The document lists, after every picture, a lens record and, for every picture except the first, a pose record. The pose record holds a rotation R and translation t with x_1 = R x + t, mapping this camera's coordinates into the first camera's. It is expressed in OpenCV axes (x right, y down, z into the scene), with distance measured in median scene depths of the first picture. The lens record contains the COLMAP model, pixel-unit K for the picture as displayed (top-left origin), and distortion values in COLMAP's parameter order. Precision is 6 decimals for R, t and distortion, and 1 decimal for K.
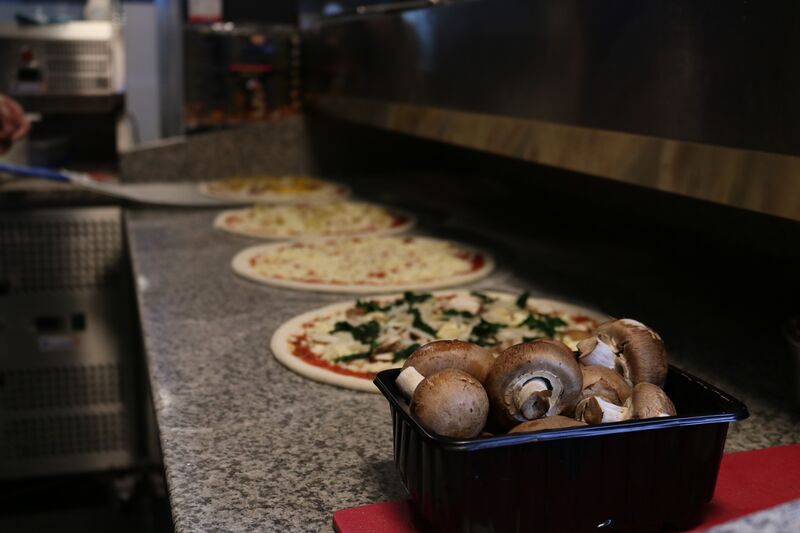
lens RADIAL K [[1031.2, 0, 399.6], [0, 1031.2, 266.5], [0, 0, 1]] dist [-0.053391, 0.000000]
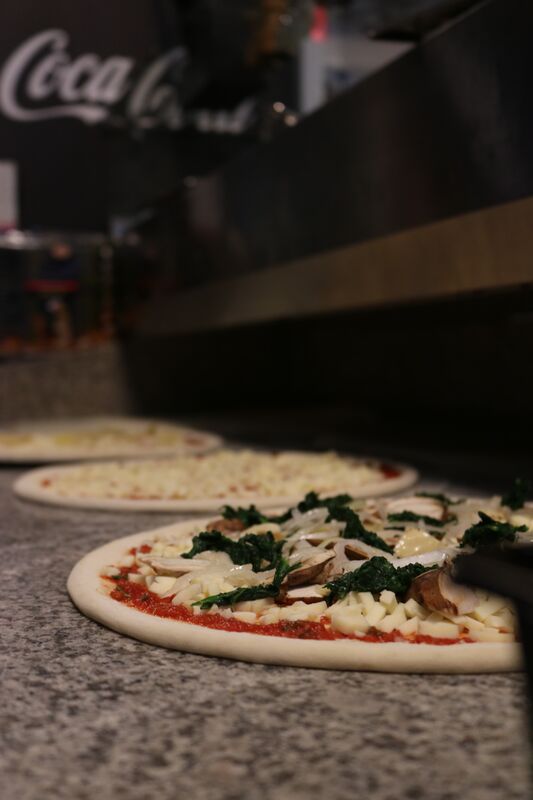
lens RADIAL K [[1031.2, 0, 266.8], [0, 1031.2, 399.6], [0, 0, 1]] dist [-0.053391, 0.000000]
pose [[0.998028, -0.032132, 0.053914, -0.055576], [0.039894, 0.987924, -0.149714, 0.069983], [-0.048452, 0.151570, 0.987258, 0.517472]]
